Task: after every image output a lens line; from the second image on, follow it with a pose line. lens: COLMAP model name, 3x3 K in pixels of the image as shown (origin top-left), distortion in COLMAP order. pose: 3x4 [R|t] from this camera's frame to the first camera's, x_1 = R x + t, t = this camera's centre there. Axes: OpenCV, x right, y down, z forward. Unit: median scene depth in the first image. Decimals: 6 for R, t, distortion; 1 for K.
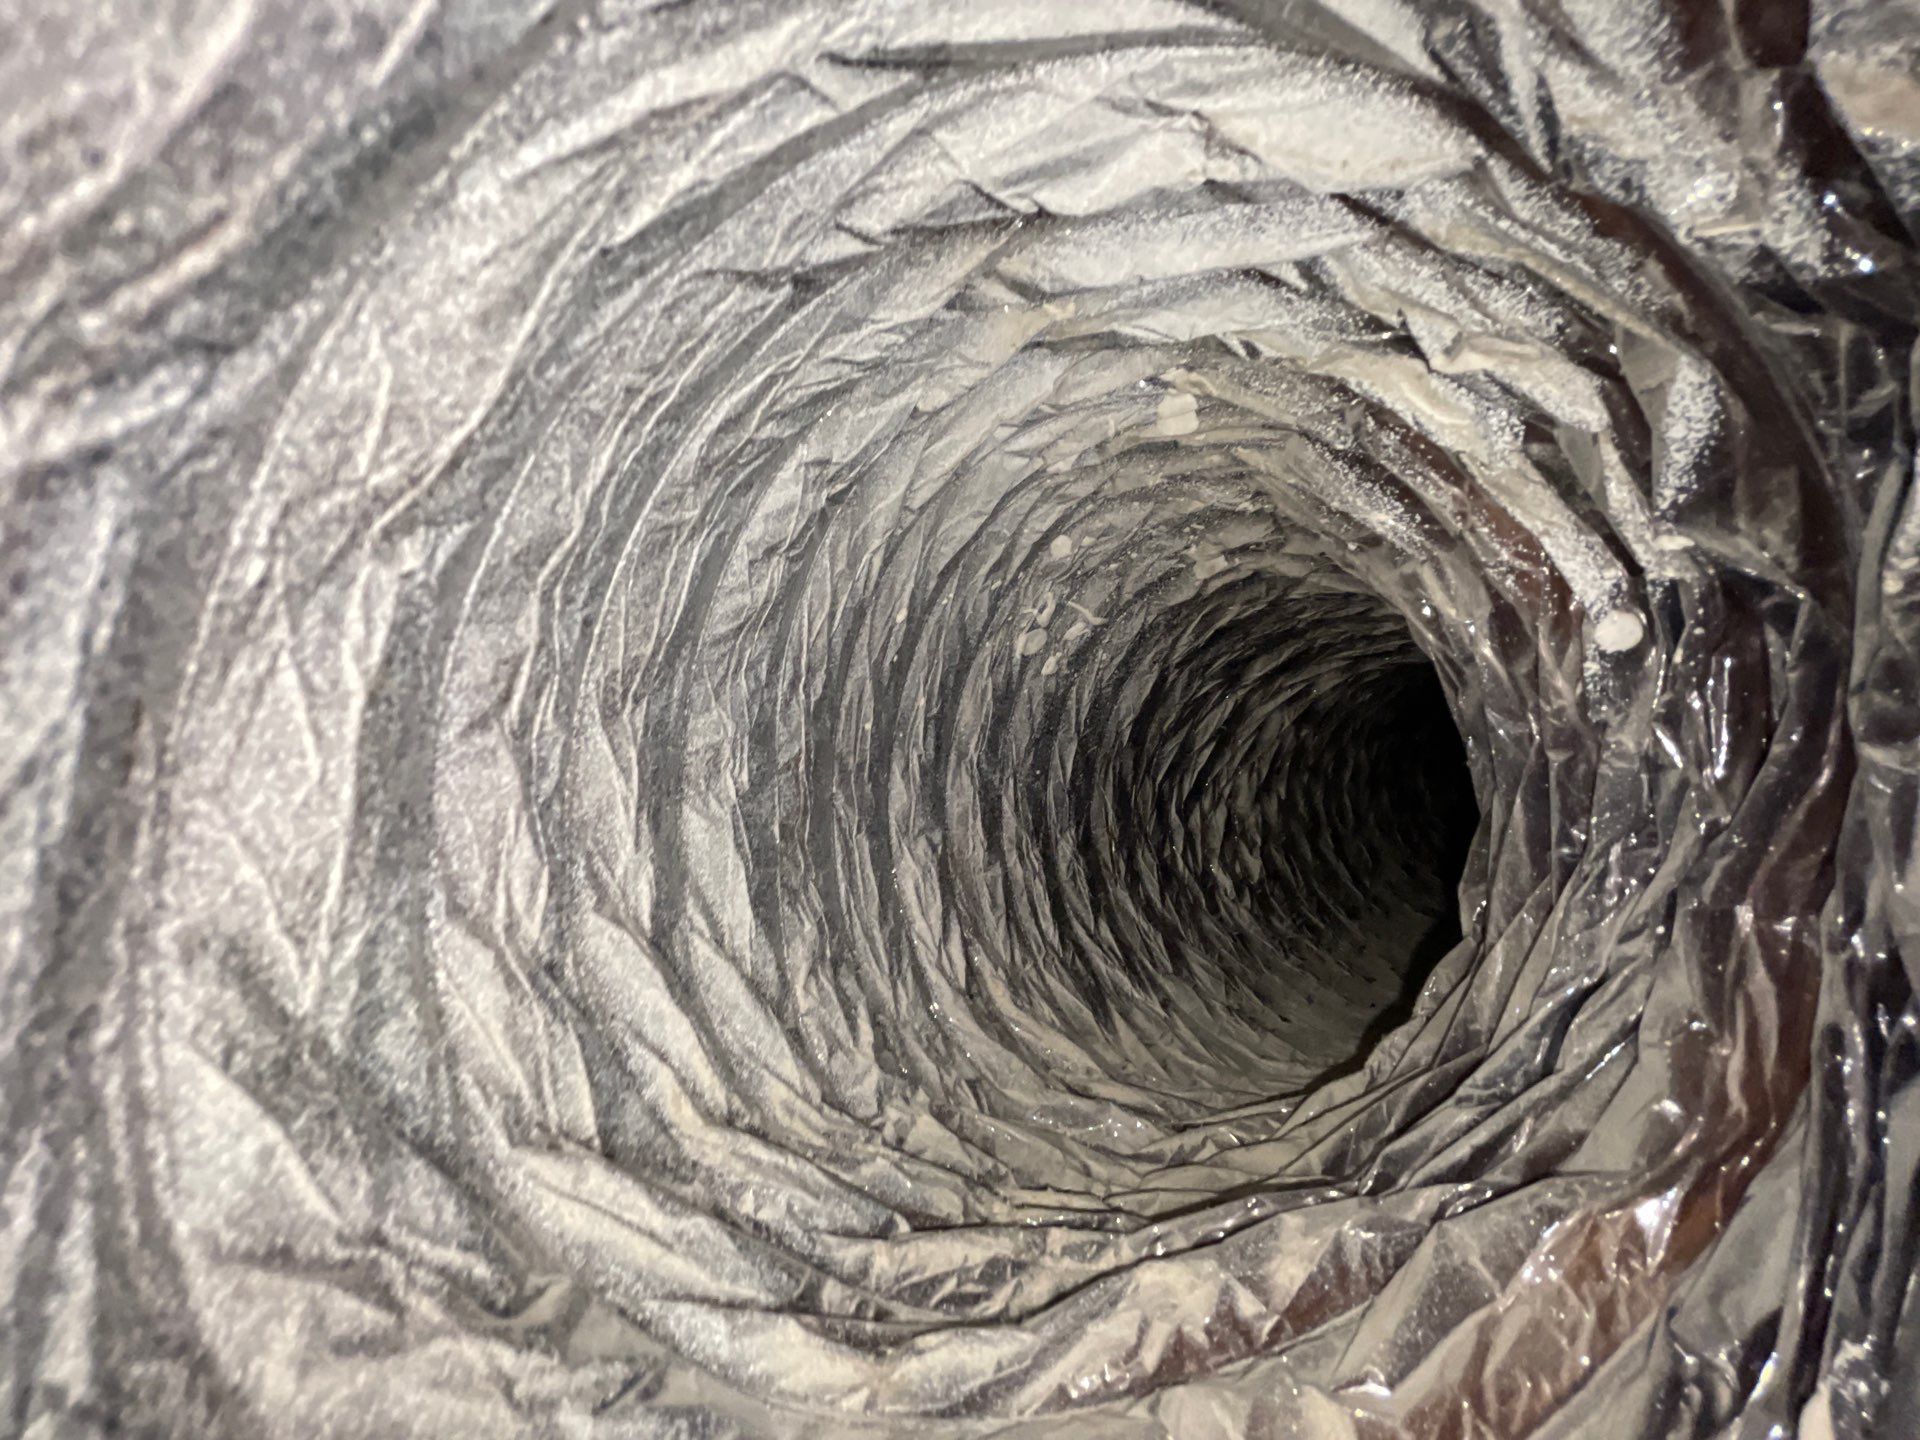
lens RADIAL K [[763.6, 0, 1004.2], [0, 763.6, 760.0], [0, 0, 1]] dist [0.003723, 0.000034]
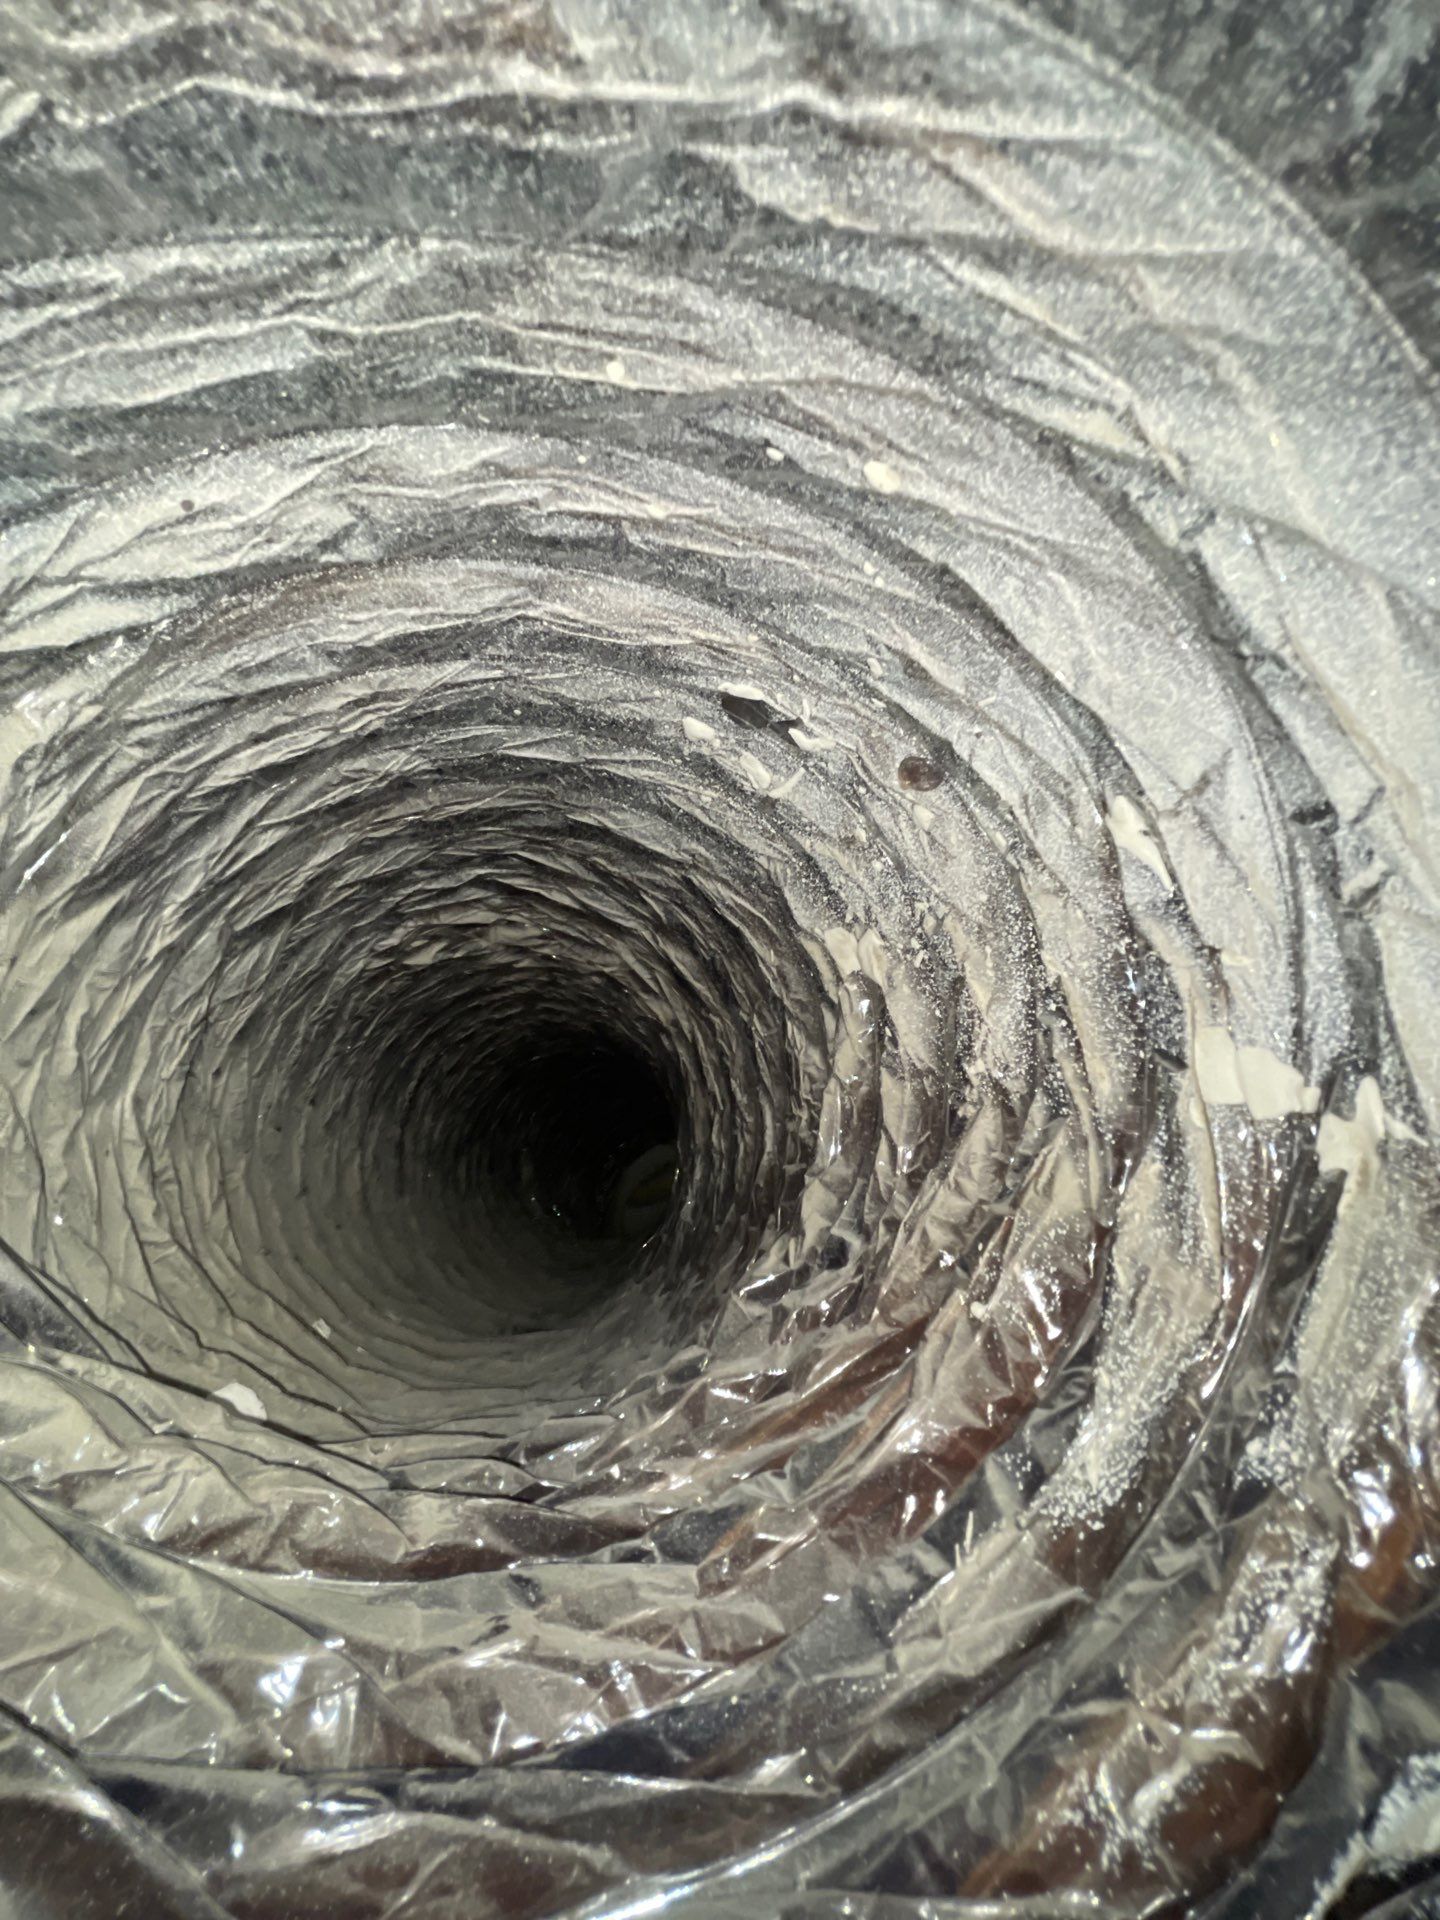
lens RADIAL K [[736.3, 0, 689.7], [0, 736.3, 965.9], [0, 0, 1]] dist [0.016548, -0.001839]
pose [[0.031171, 0.847652, 0.529636, -0.097472], [-0.968358, 0.156882, -0.194090, 0.031352], [-0.247611, -0.506827, 0.825721, 0.422067]]
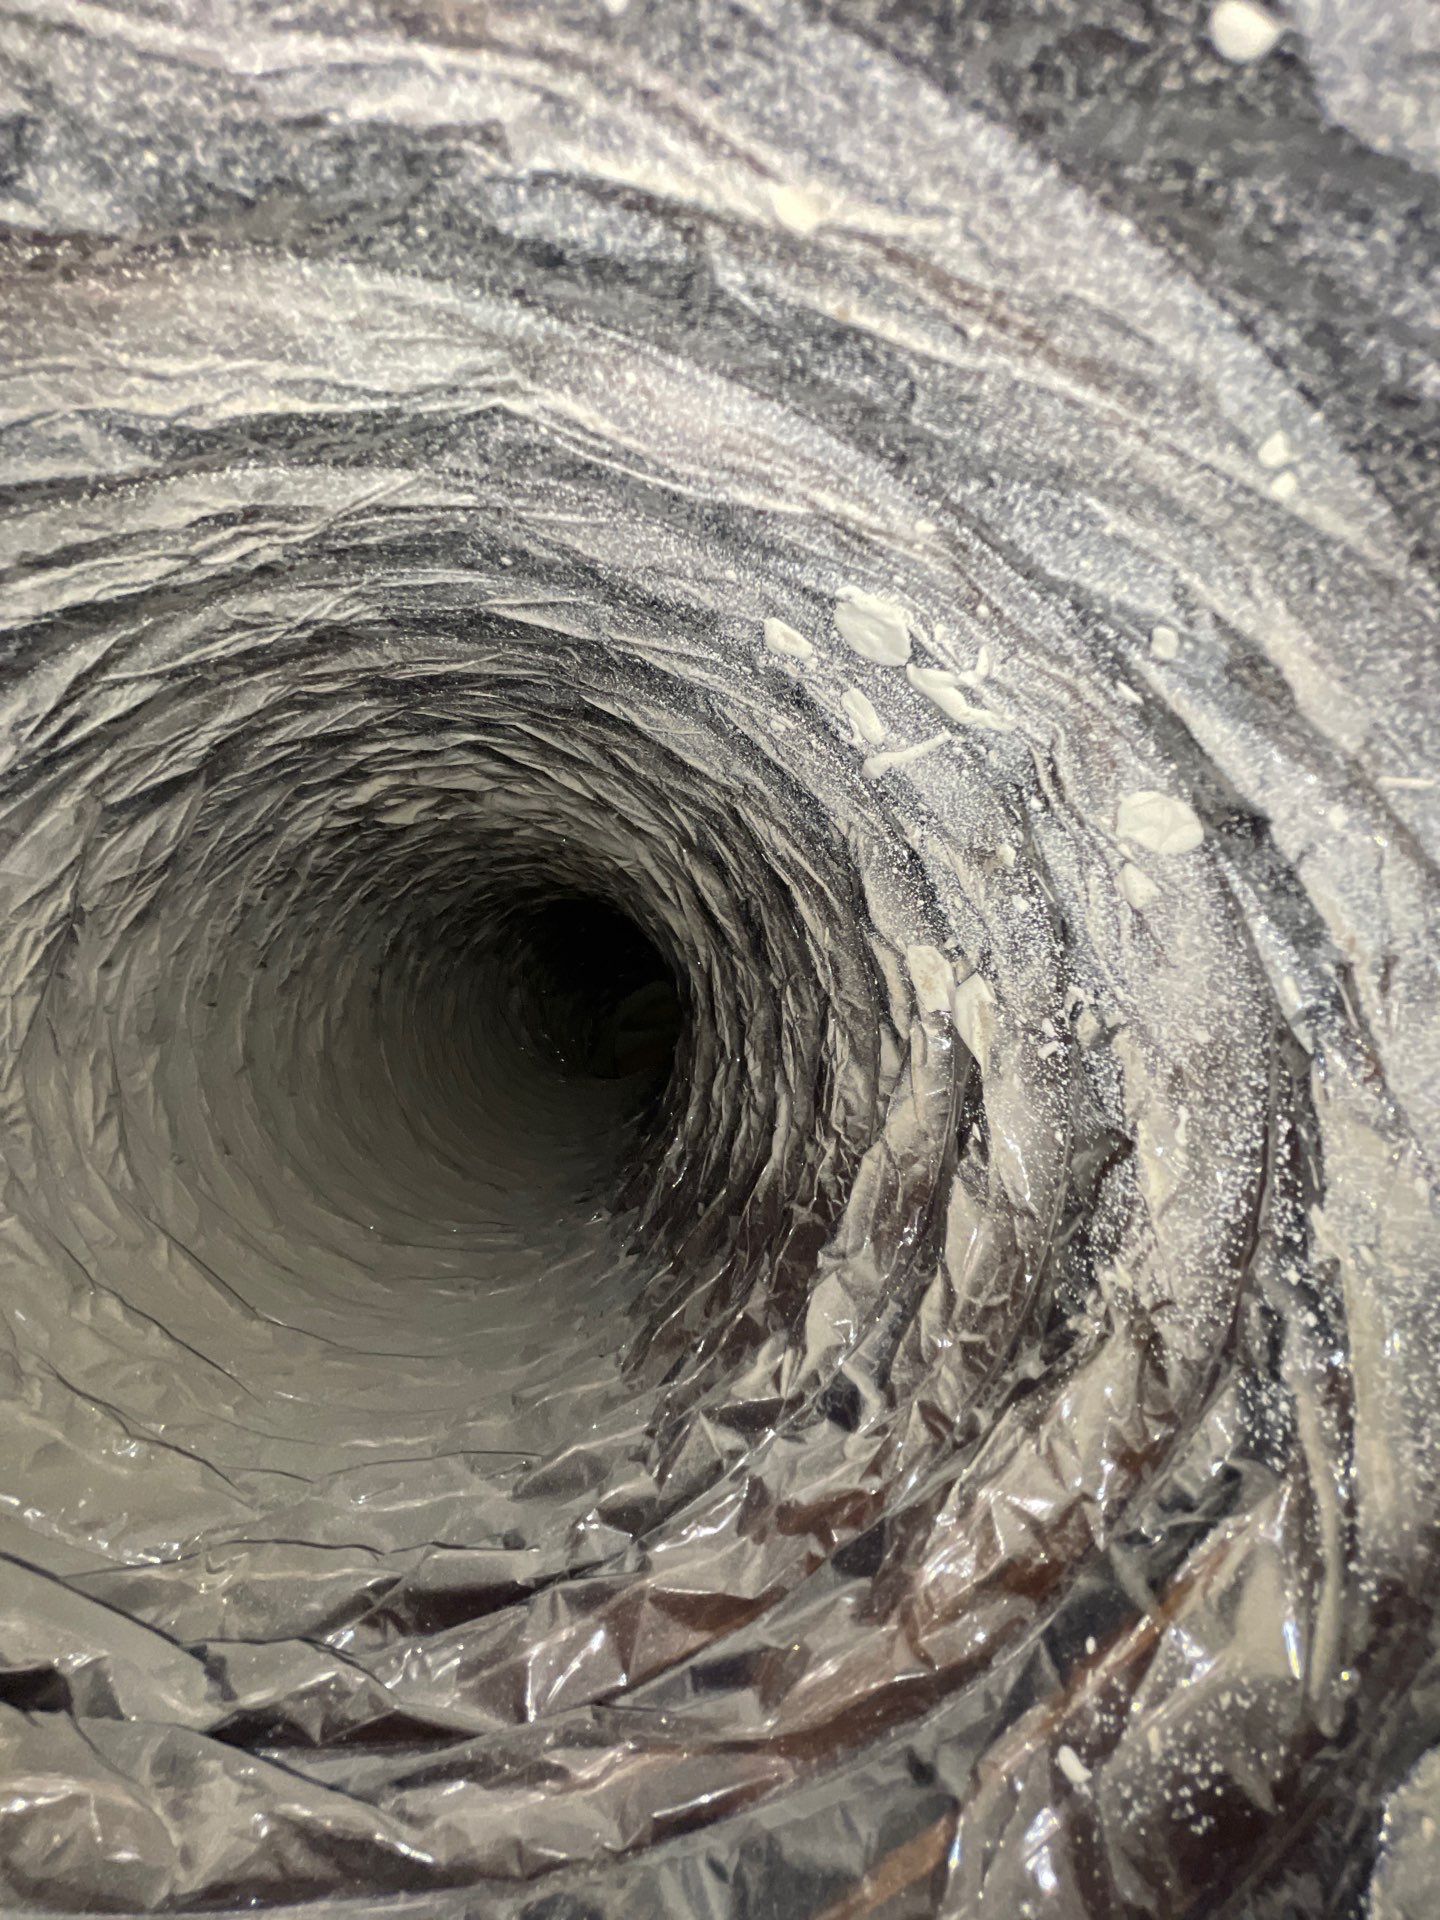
lens RADIAL K [[736.3, 0, 700.4], [0, 736.3, 934.5], [0, 0, 1]] dist [0.016548, -0.001839]
pose [[-0.081496, 0.712877, 0.696538, -0.093302], [-0.986816, 0.040336, -0.156742, -0.015311], [-0.139834, -0.700128, 0.700191, 0.659206]]
